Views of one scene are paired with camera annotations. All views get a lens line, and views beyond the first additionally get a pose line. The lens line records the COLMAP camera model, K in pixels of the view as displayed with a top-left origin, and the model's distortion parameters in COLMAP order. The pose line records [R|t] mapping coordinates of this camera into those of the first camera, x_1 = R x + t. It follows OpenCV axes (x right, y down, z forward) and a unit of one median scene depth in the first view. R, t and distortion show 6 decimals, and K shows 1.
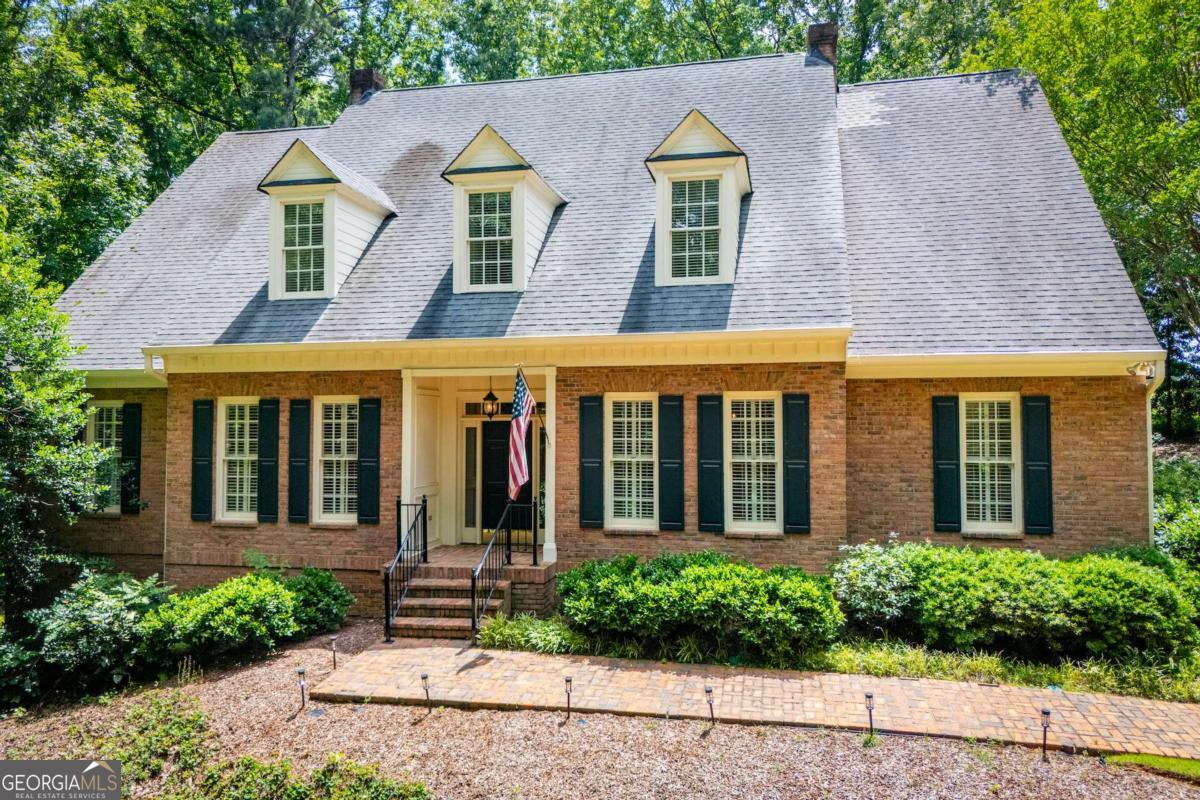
lens RADIAL K [[878.5, 0, 600.7], [0, 878.5, 436.6], [0, 0, 1]] dist [0.031204, -0.007630]
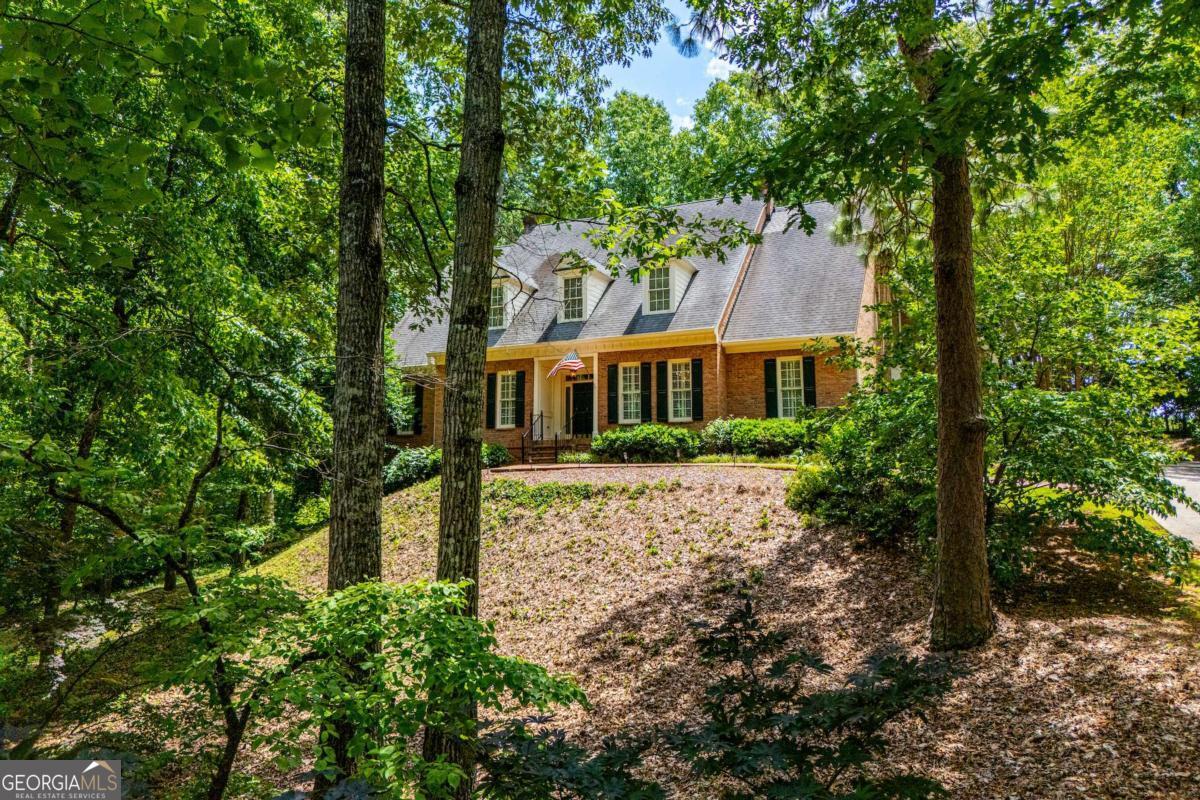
lens RADIAL K [[878.5, 0, 600.7], [0, 878.5, 436.6], [0, 0, 1]] dist [0.031204, -0.007630]
pose [[0.976380, -0.013811, -0.215617, 0.447993], [0.000995, 0.998232, -0.059432, 0.275364], [0.216057, 0.057814, 0.974668, -1.208716]]
